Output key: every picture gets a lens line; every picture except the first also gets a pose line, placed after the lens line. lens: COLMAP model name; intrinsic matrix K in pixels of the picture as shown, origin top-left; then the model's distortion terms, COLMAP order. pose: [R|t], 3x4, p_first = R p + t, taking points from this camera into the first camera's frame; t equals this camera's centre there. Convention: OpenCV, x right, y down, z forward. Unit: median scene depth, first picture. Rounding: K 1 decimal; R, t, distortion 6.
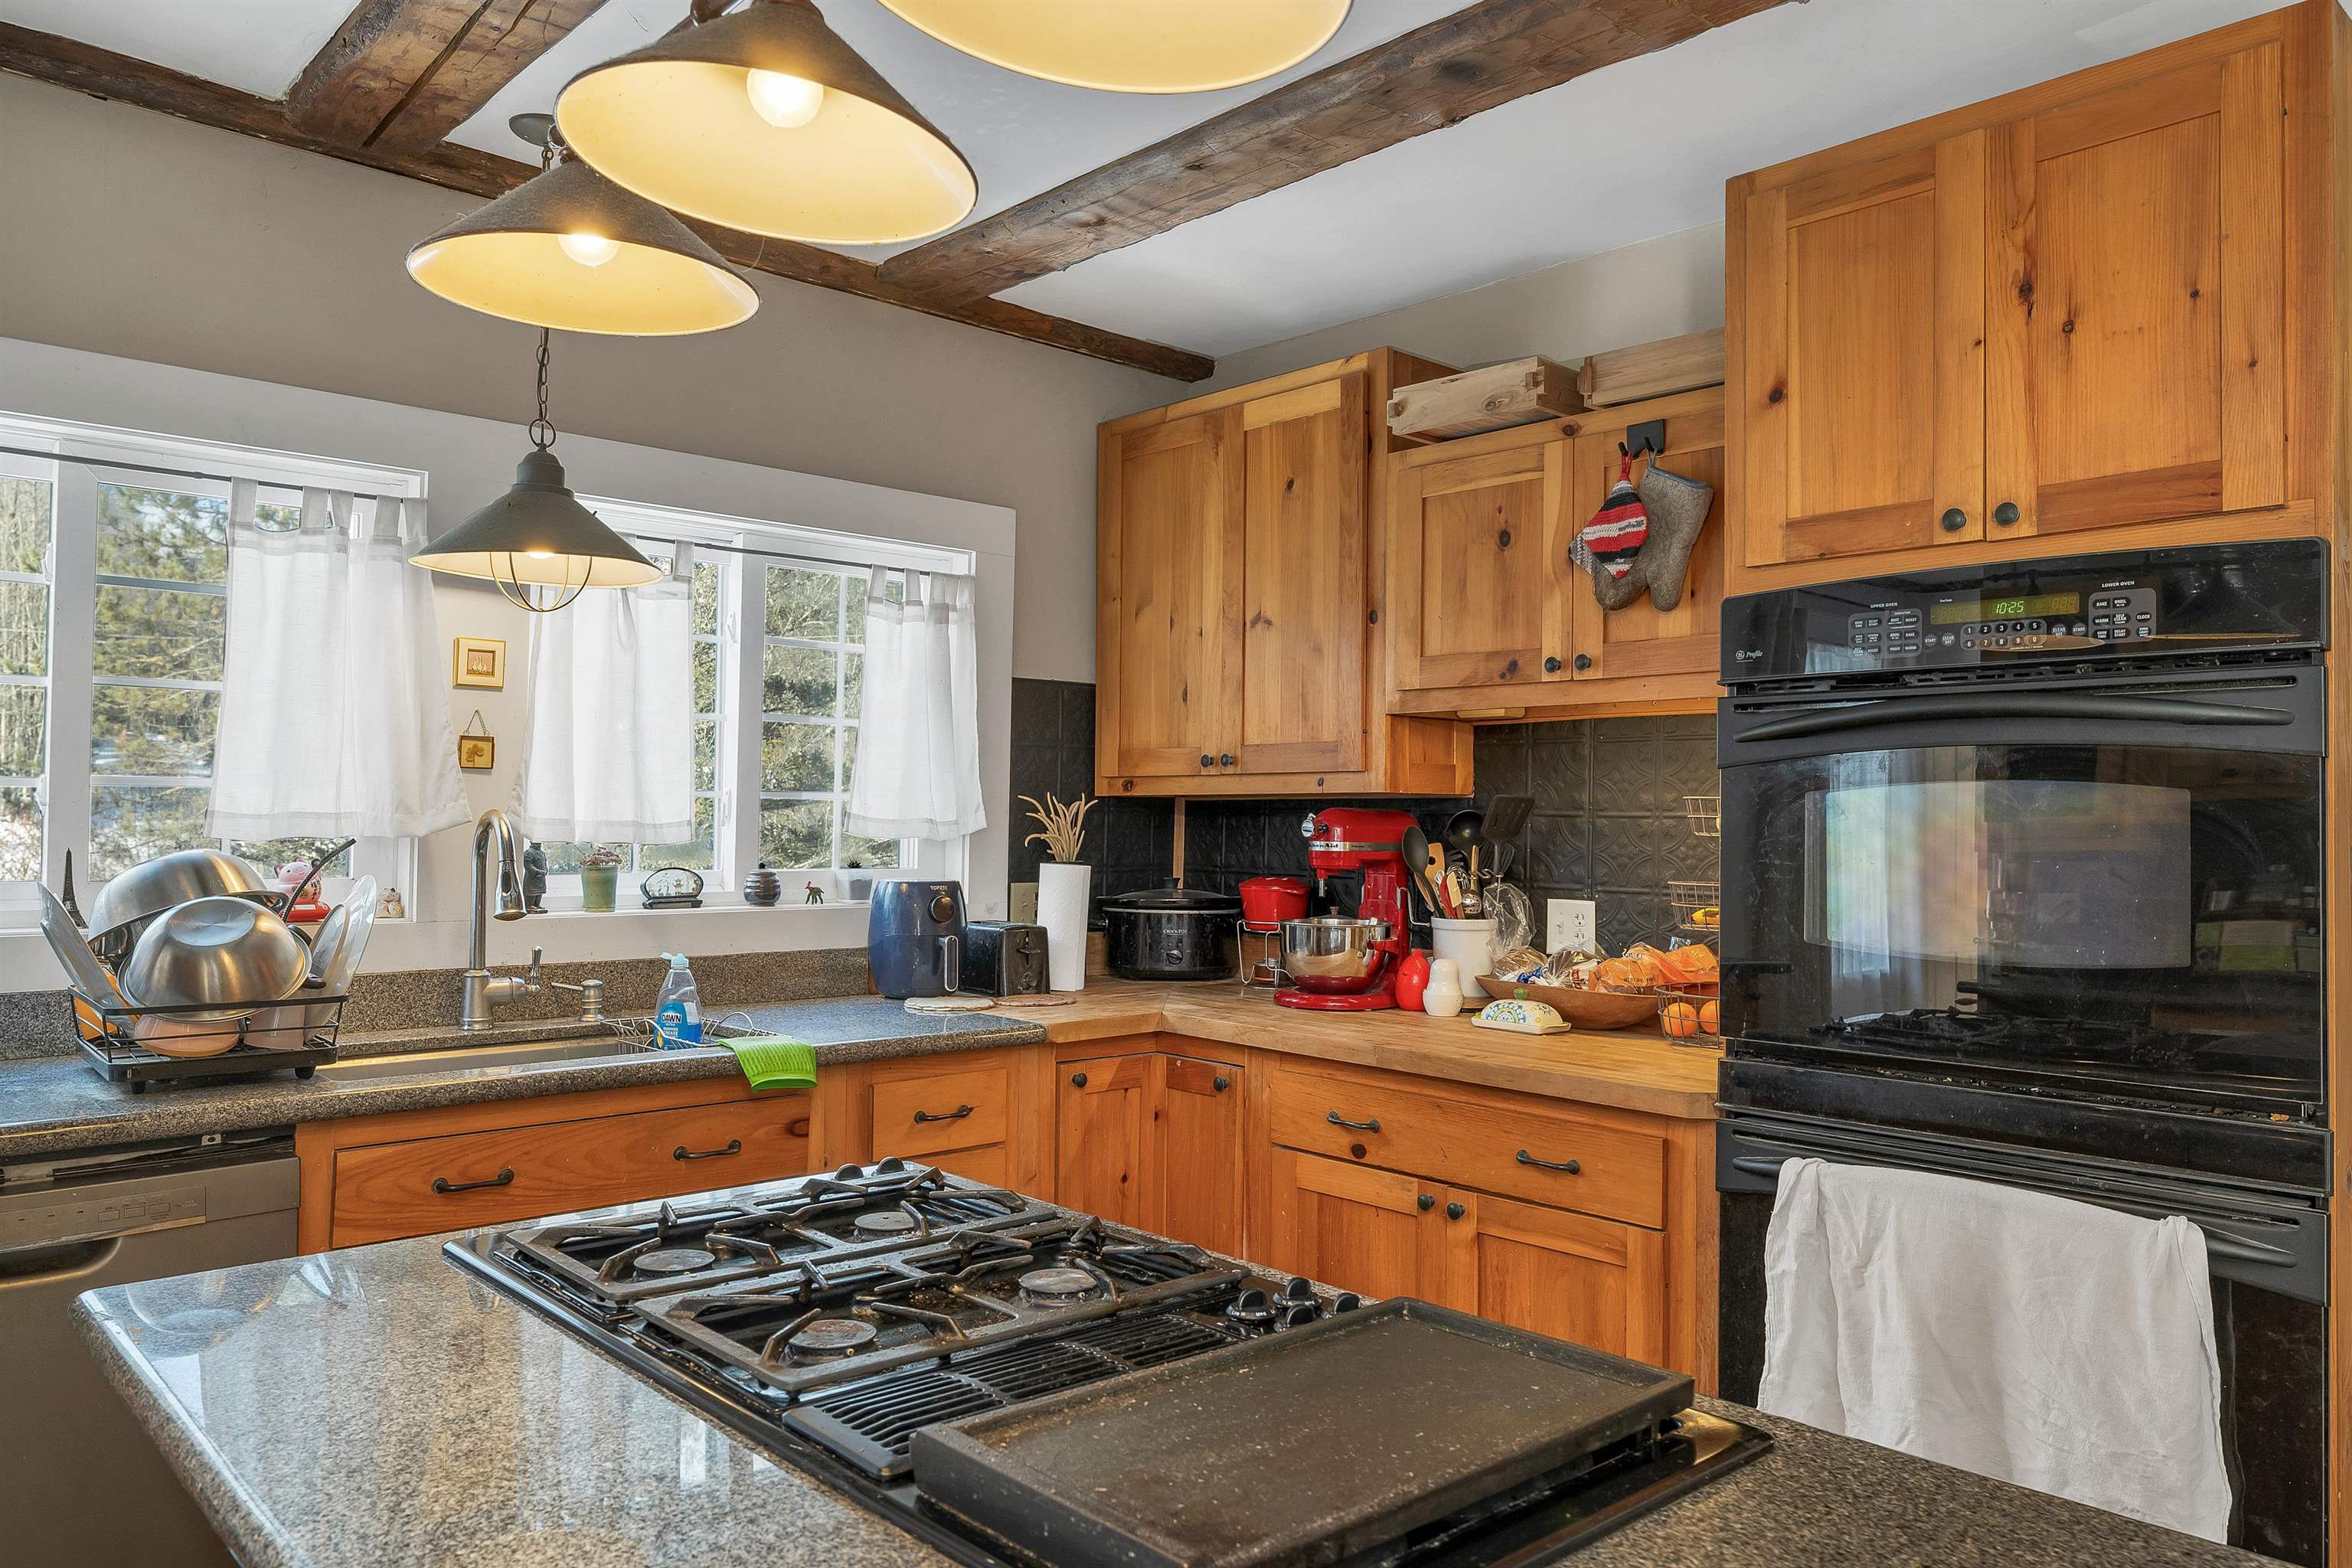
lens RADIAL K [[1634.1, 0, 1170.9], [0, 1634.1, 788.6], [0, 0, 1]] dist [-0.000643, 0.000920]
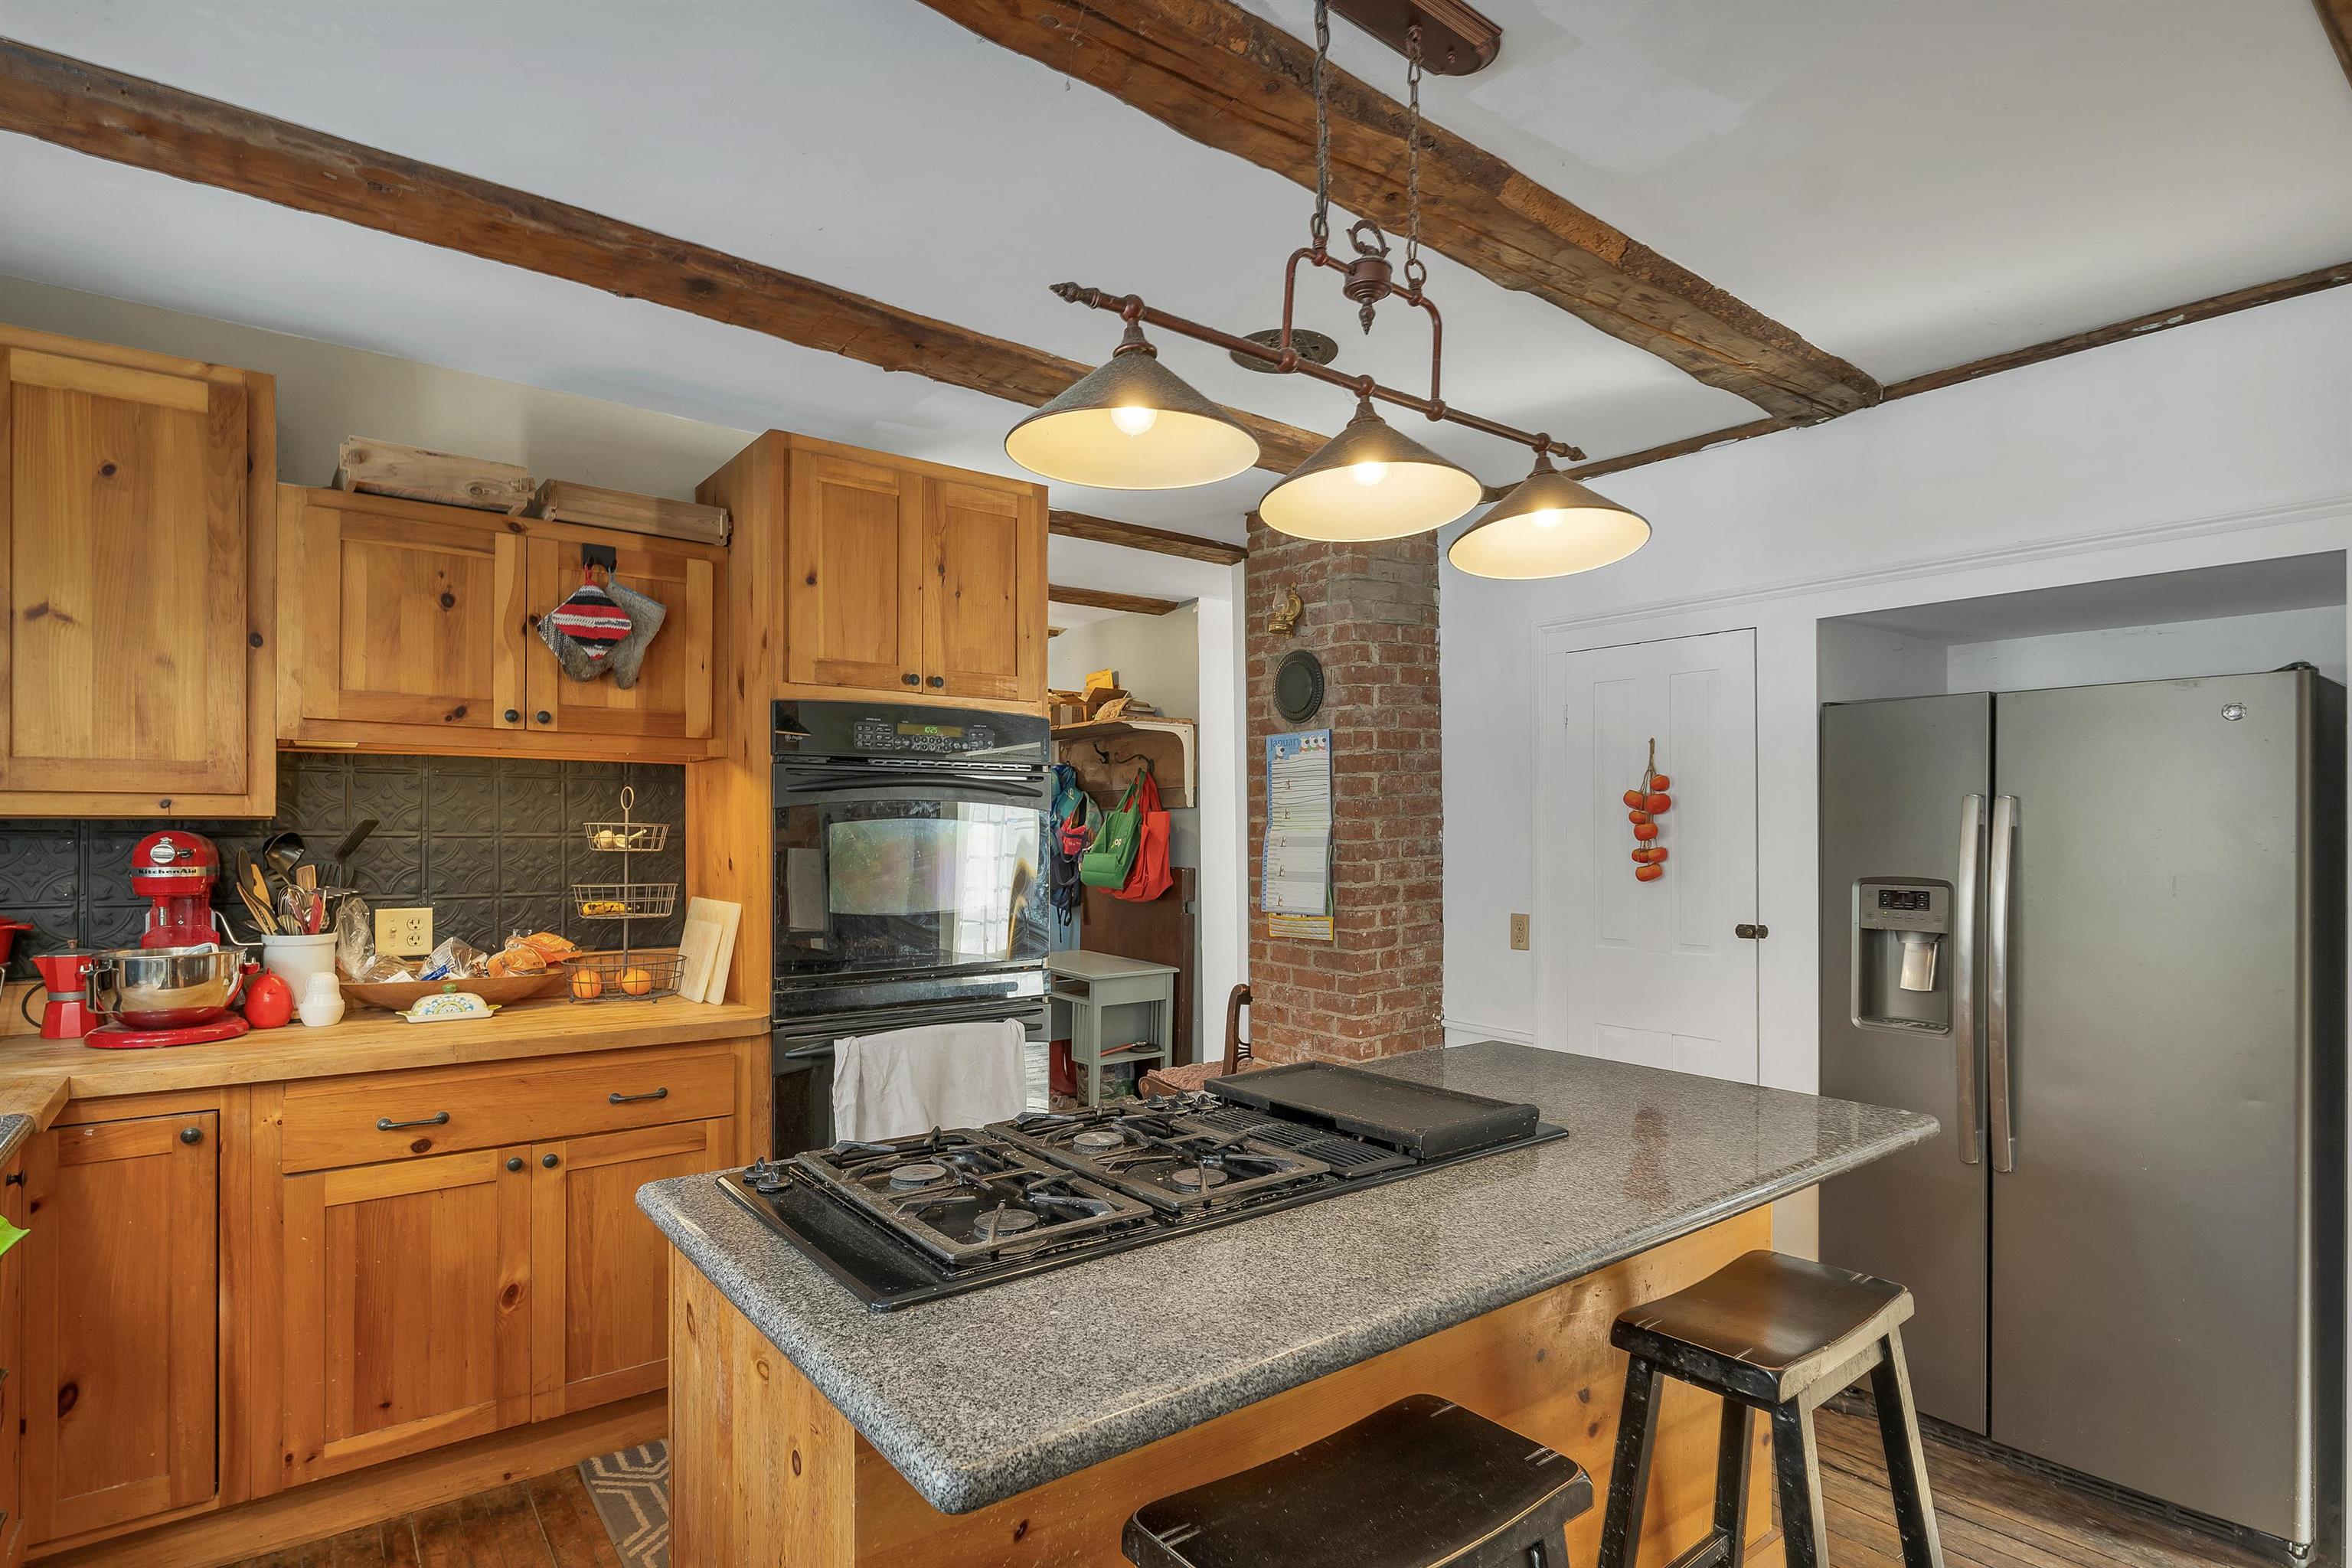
lens RADIAL K [[1178.2, 0, 1177.5], [0, 1178.2, 831.1], [0, 0, 1]] dist [-0.000801, -0.000122]
pose [[0.082755, -0.010226, 0.996517, -0.591919], [-0.020269, 0.999723, 0.011942, -0.009042], [-0.996364, -0.021187, 0.082525, 0.407310]]
